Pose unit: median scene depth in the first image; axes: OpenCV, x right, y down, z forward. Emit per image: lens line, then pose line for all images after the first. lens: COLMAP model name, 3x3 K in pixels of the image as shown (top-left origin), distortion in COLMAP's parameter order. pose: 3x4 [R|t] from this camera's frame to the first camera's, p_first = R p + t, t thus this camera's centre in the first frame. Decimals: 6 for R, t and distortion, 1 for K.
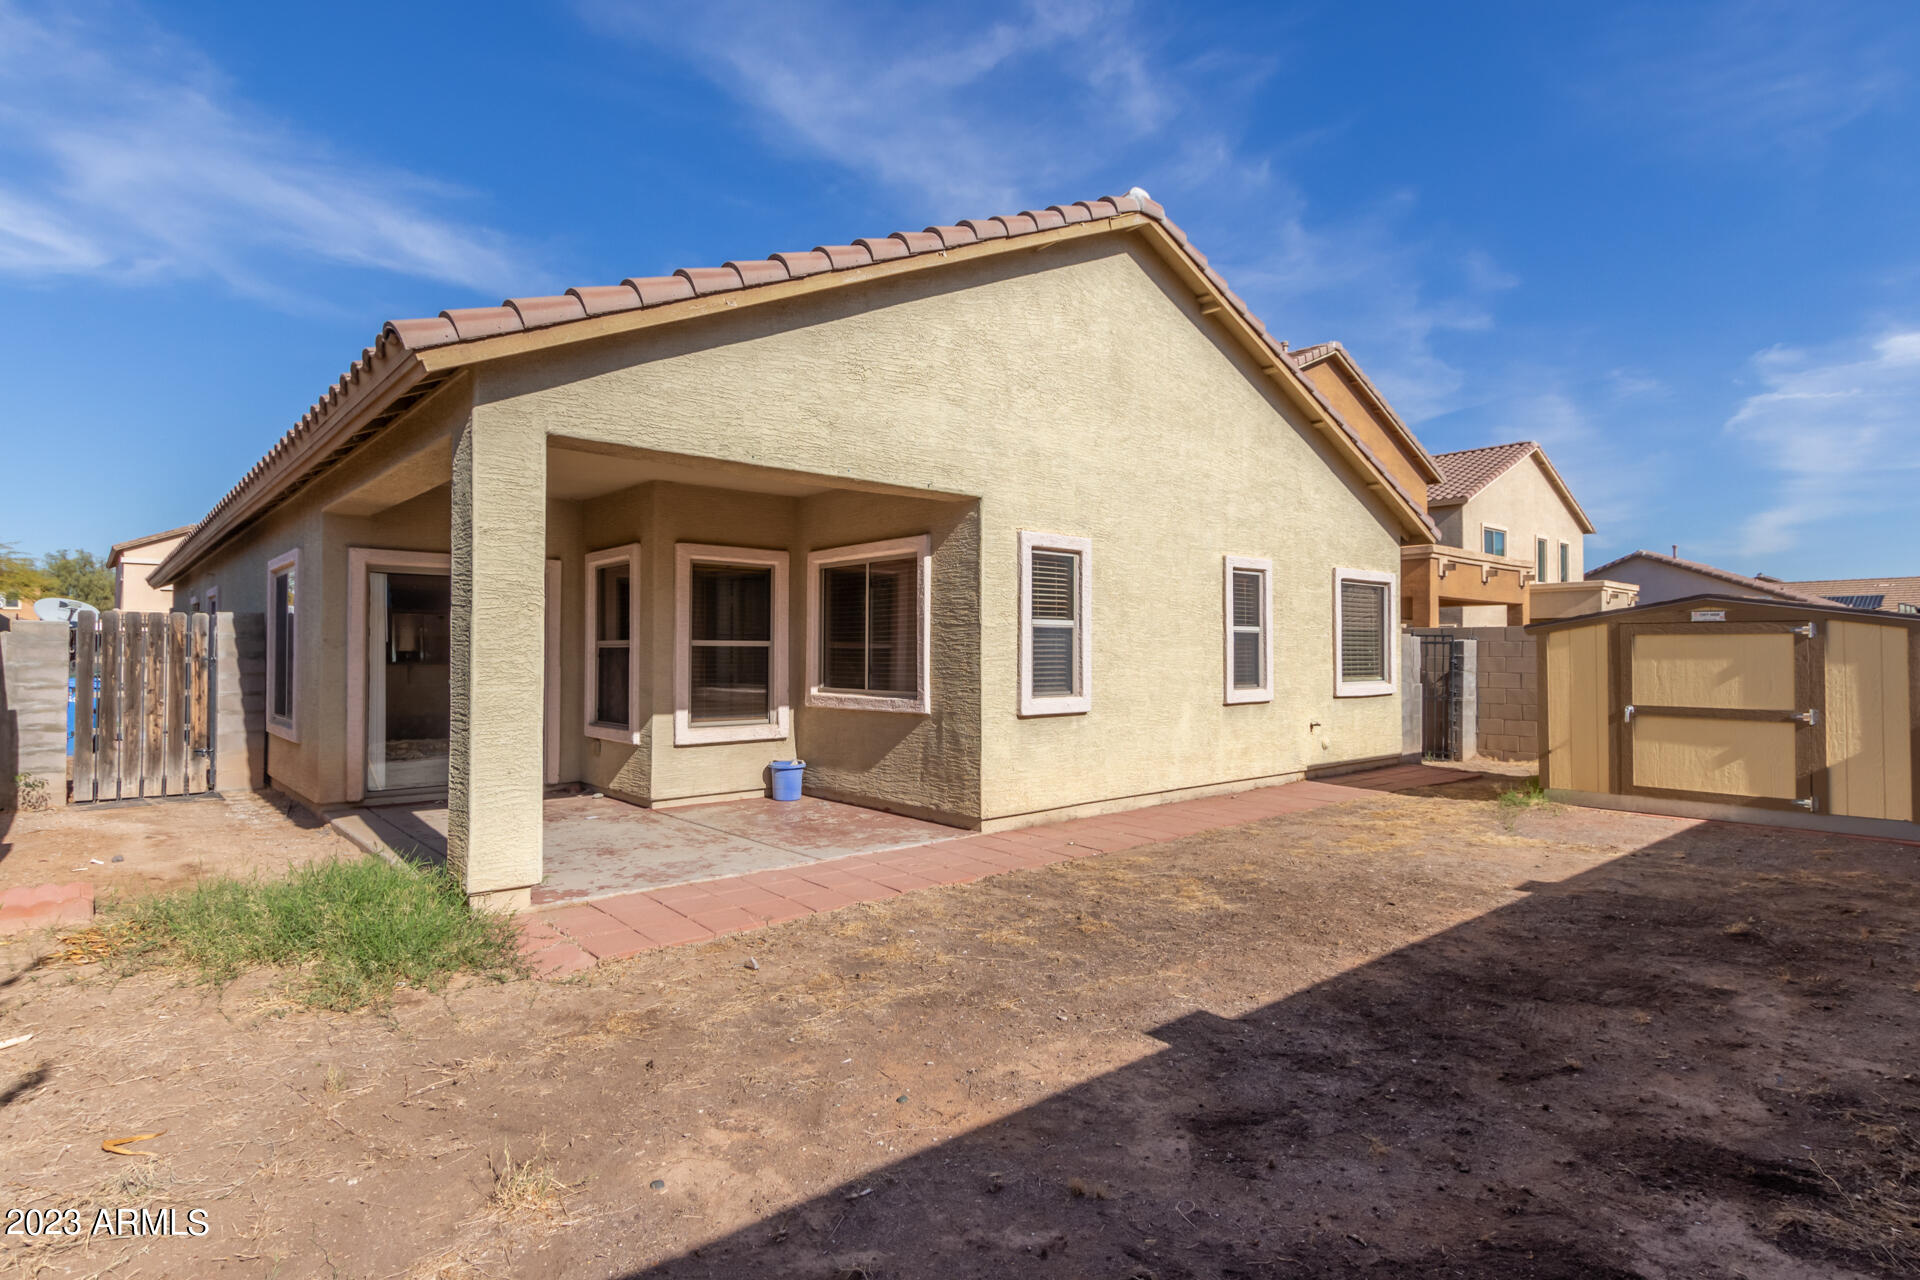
lens RADIAL K [[994.7, 0, 950.8], [0, 994.7, 639.9], [0, 0, 1]] dist [0.010384, -0.004329]
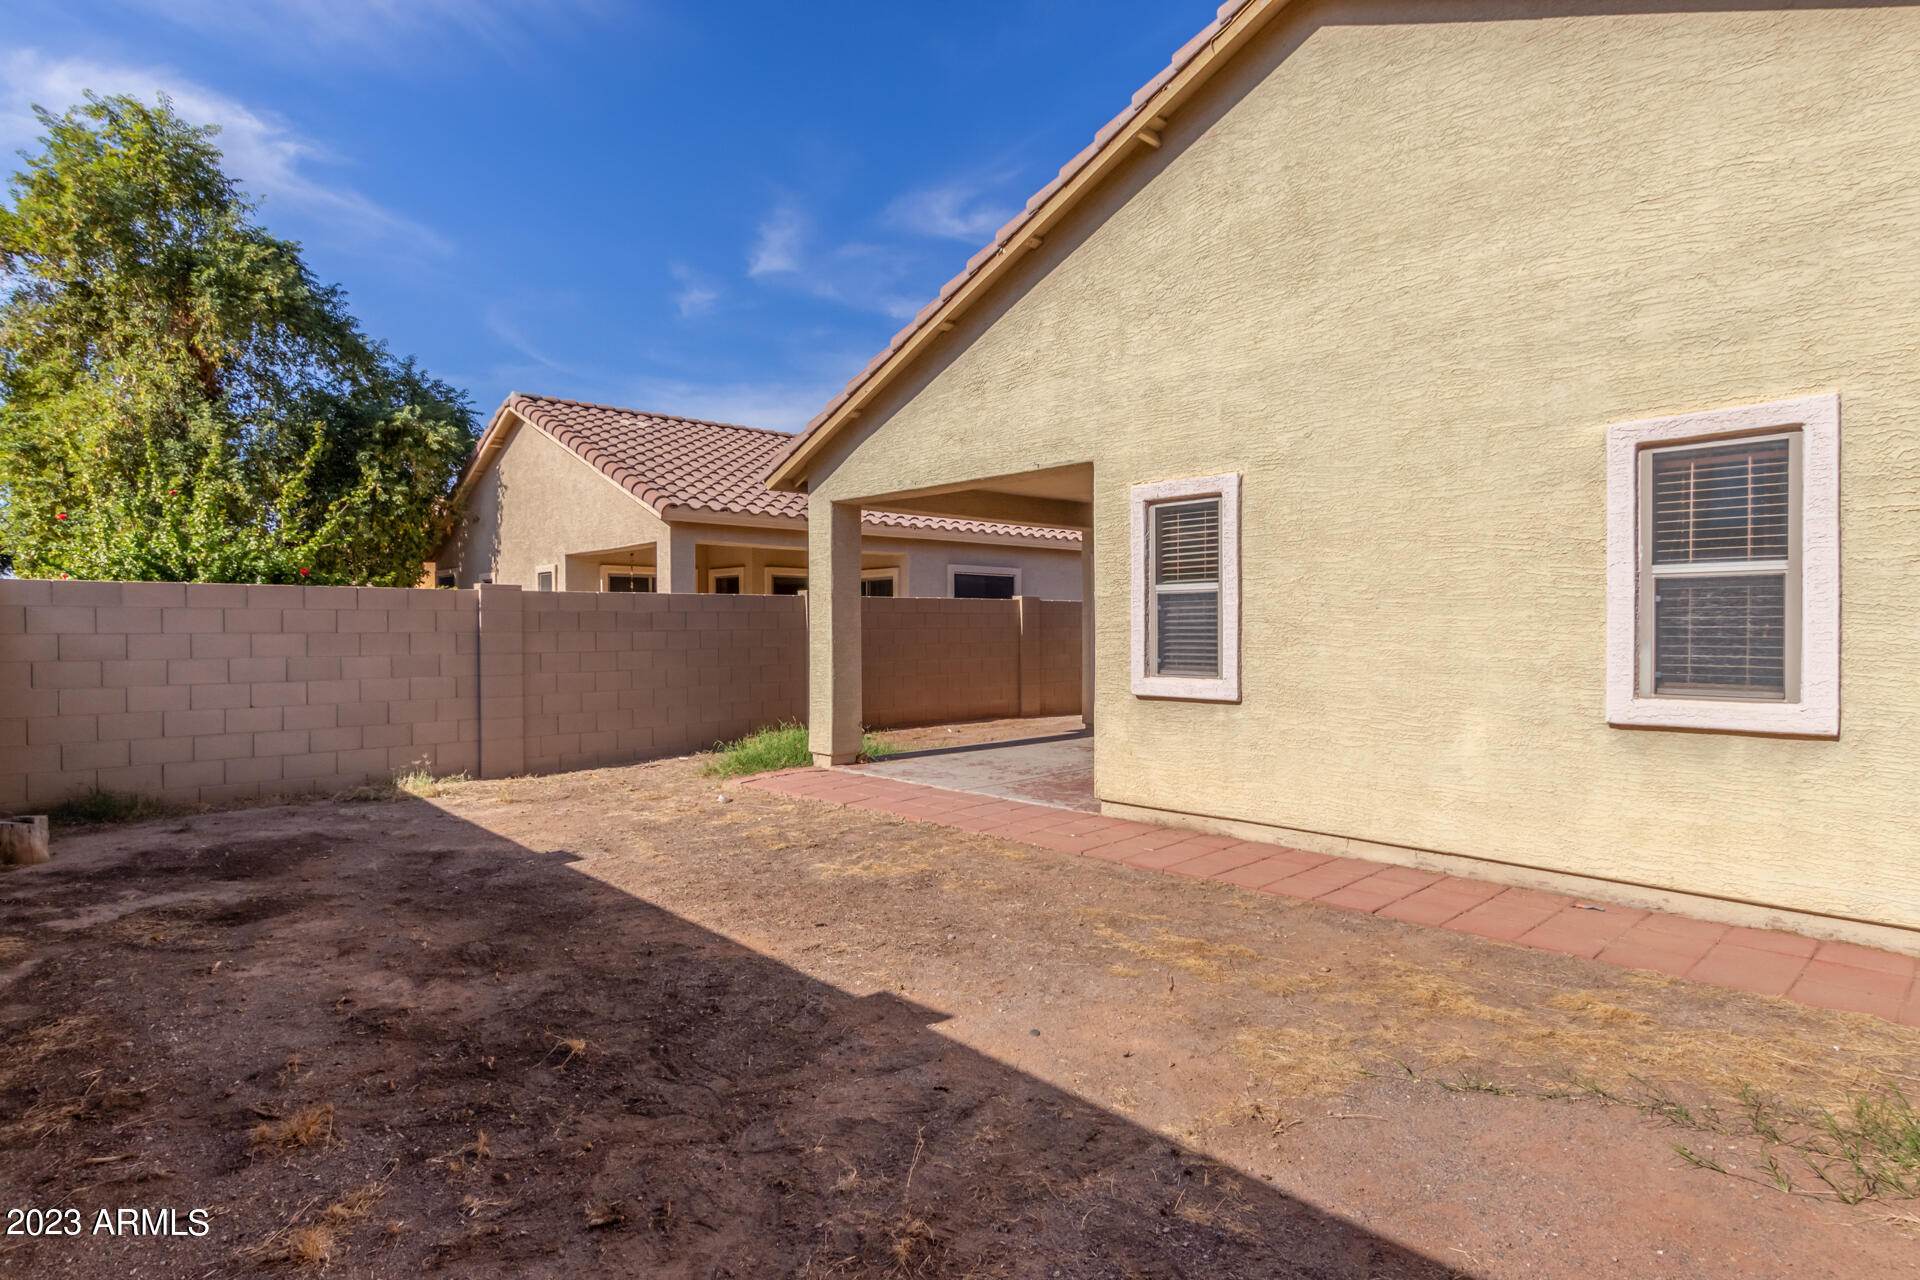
lens RADIAL K [[994.7, 0, 948.3], [0, 994.7, 635.8], [0, 0, 1]] dist [0.010384, -0.004329]
pose [[0.018672, 0.010211, -0.999774, 0.887331], [0.019255, 0.999759, 0.010570, 0.010110], [0.999640, -0.019448, 0.018471, 0.760034]]
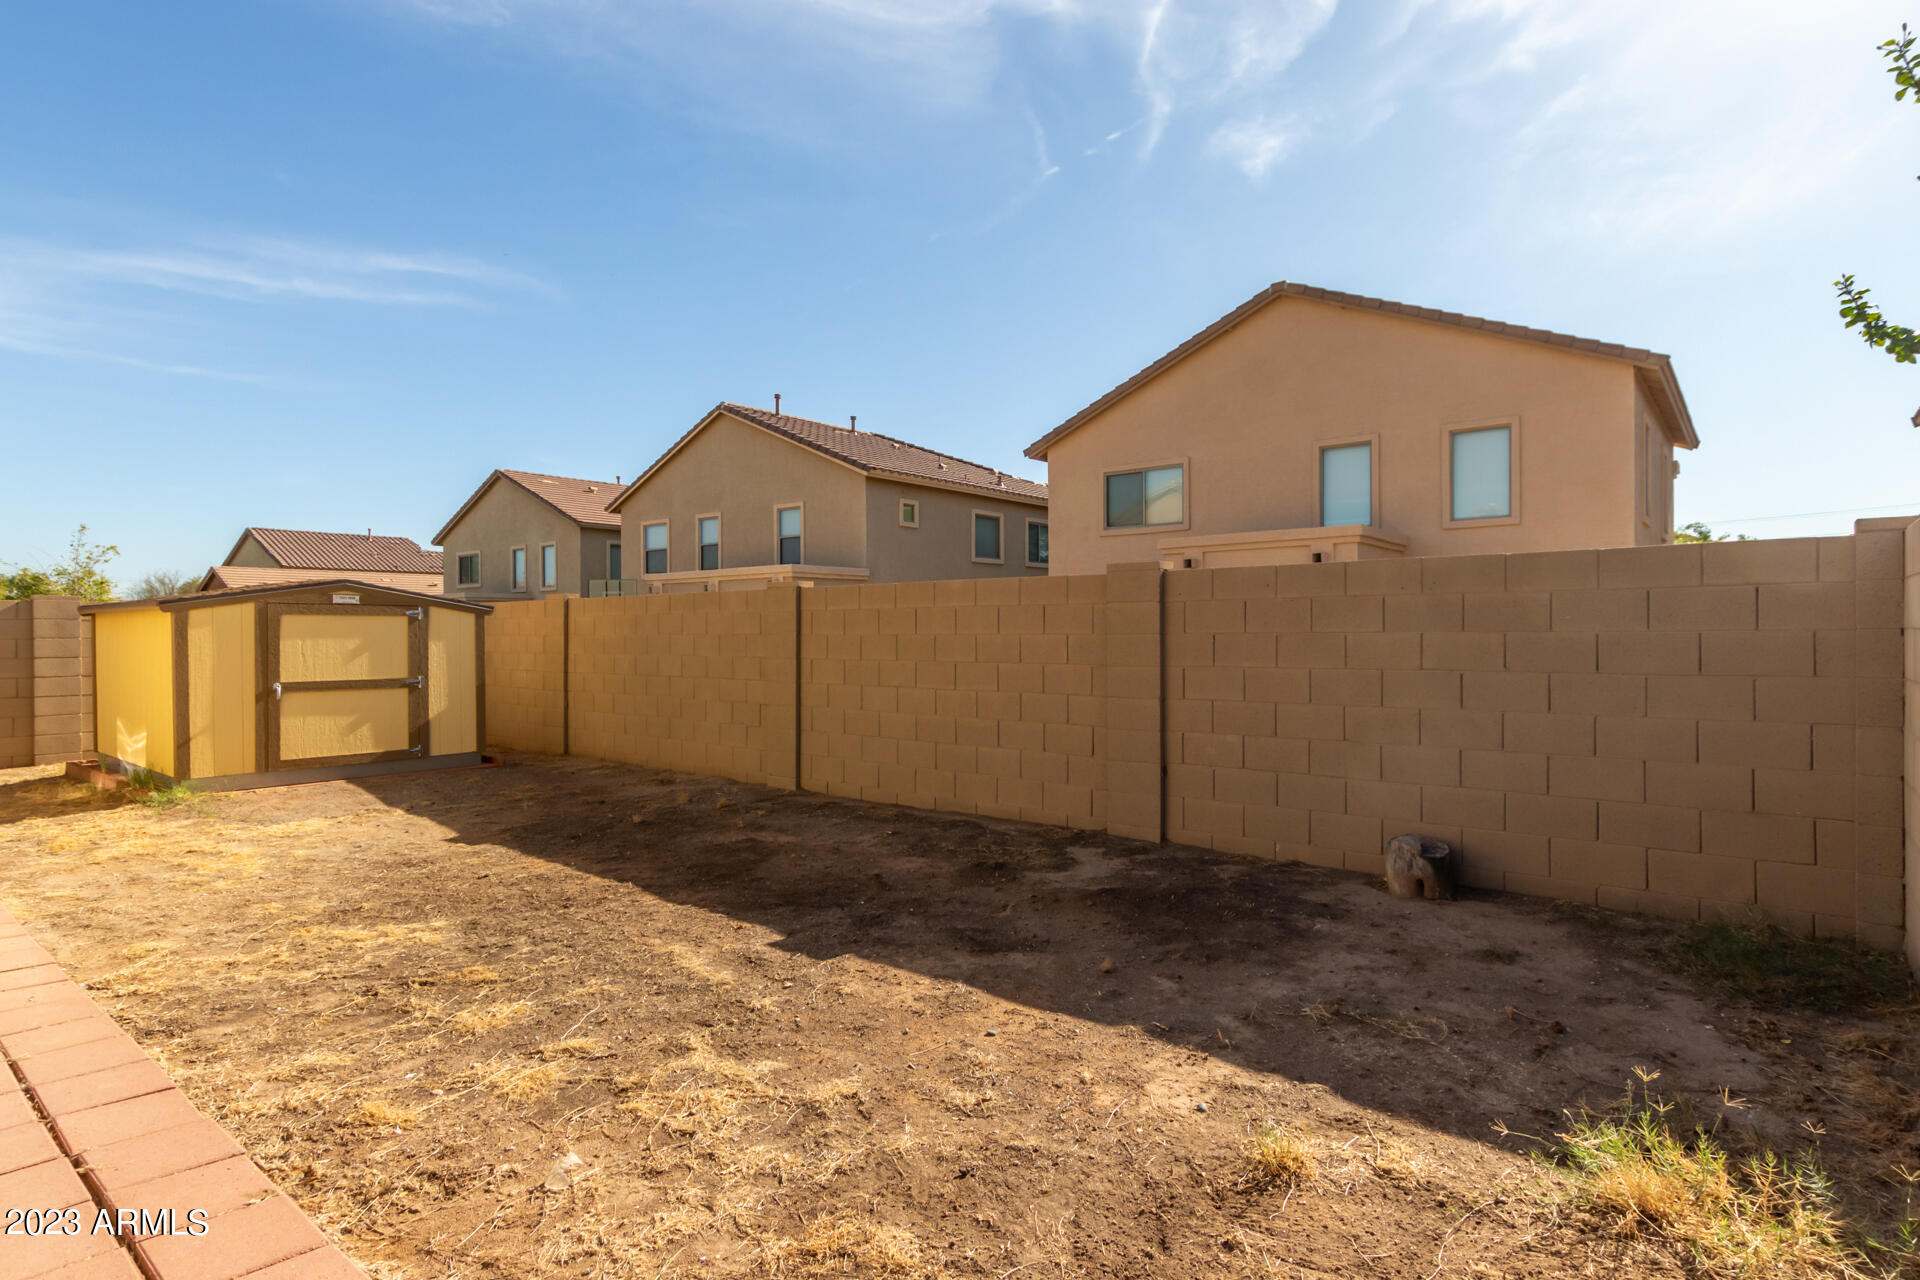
lens RADIAL K [[994.7, 0, 952.0], [0, 994.7, 634.8], [0, 0, 1]] dist [0.010384, -0.004329]
pose [[-0.162214, -0.000863, 0.986755, -0.441235], [-0.009041, 0.999959, -0.000612, 0.010226], [-0.986714, -0.009020, -0.162216, 0.482646]]
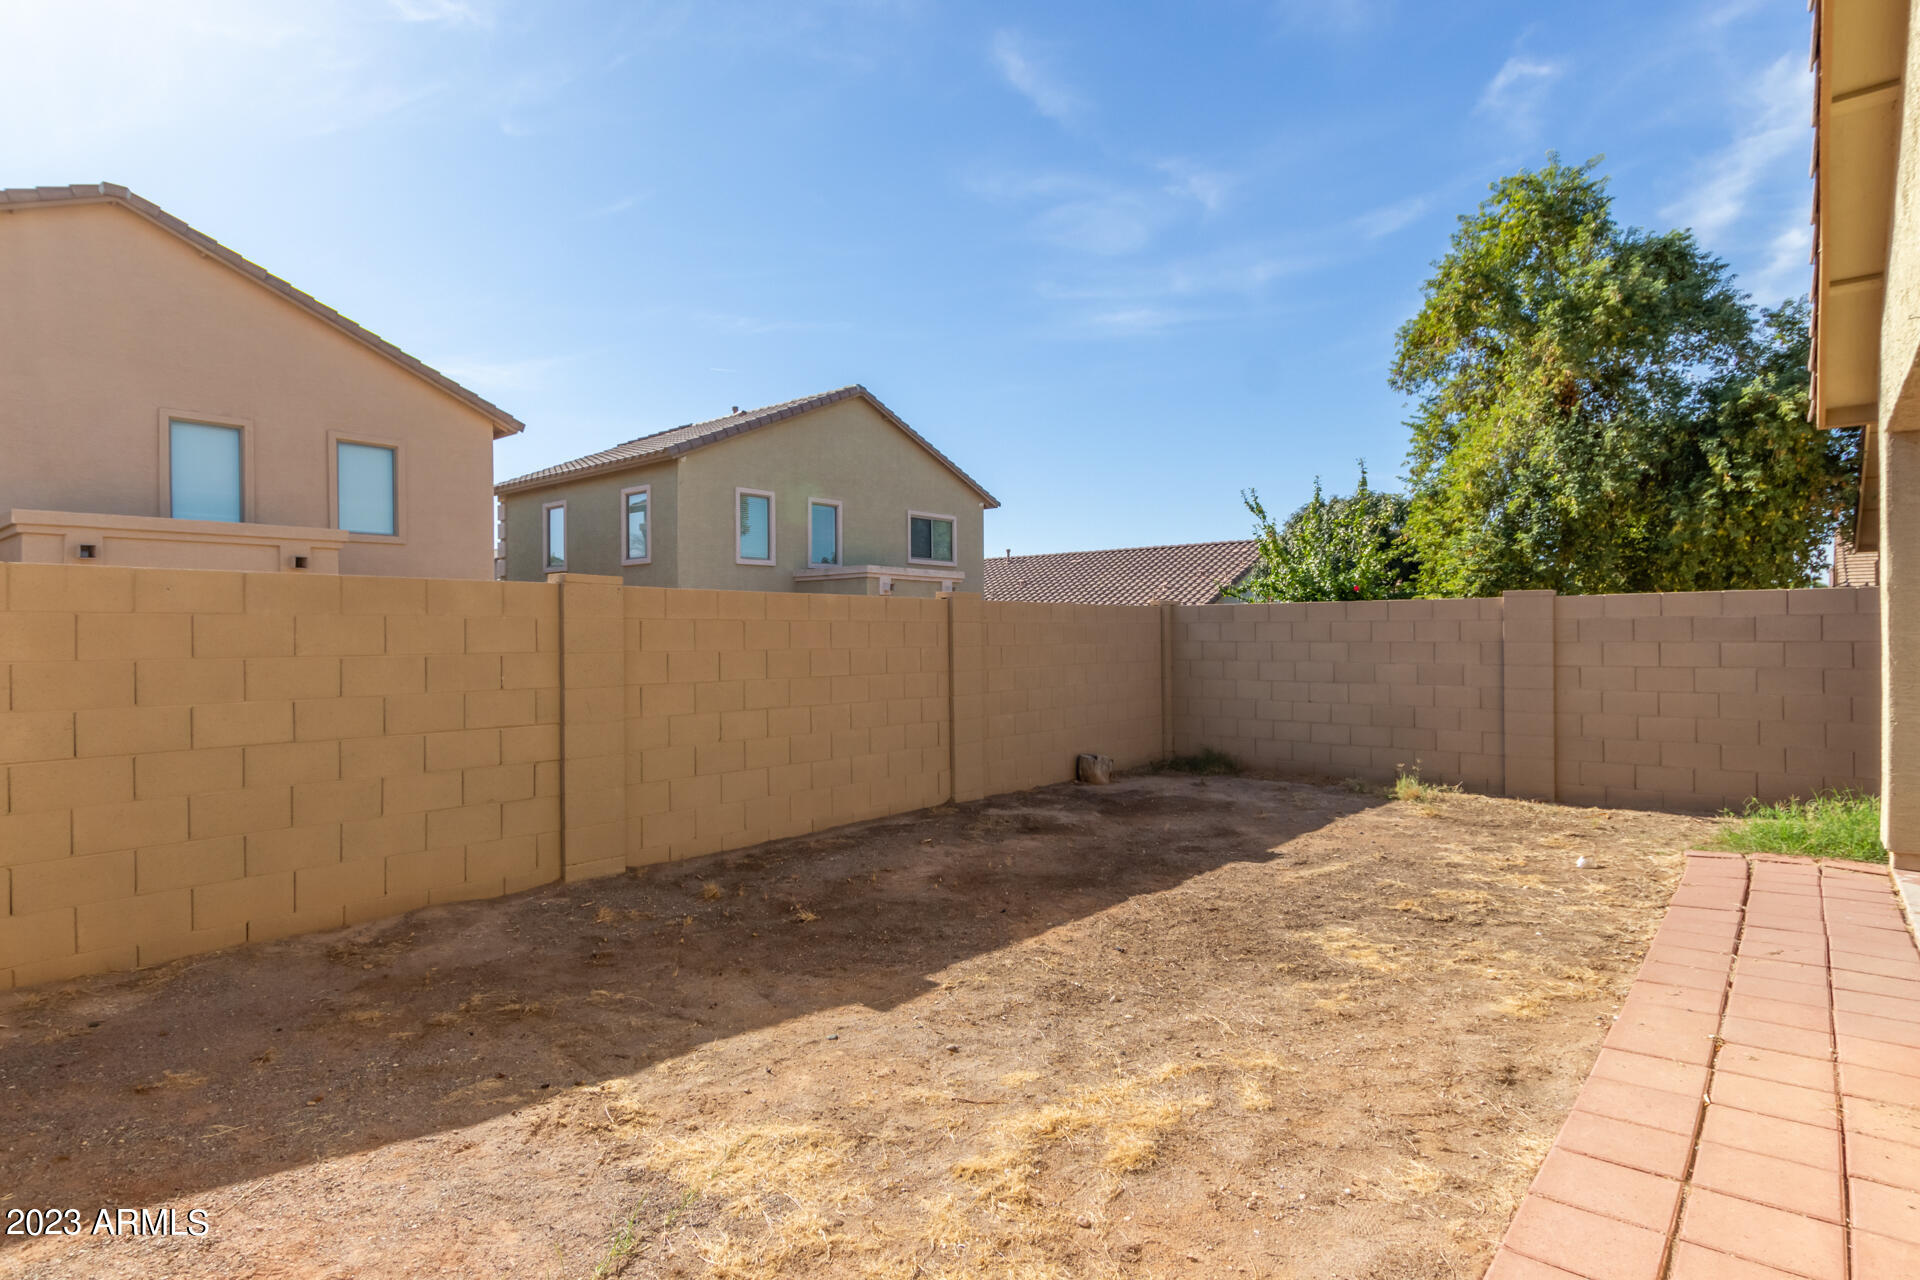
lens RADIAL K [[994.7, 0, 951.1], [0, 994.7, 633.1], [0, 0, 1]] dist [0.010384, -0.004329]
pose [[-0.989790, 0.006110, -0.142405, 0.481365], [0.008776, 0.999798, -0.018099, 0.012681], [0.142266, -0.019164, -0.989643, 1.244752]]
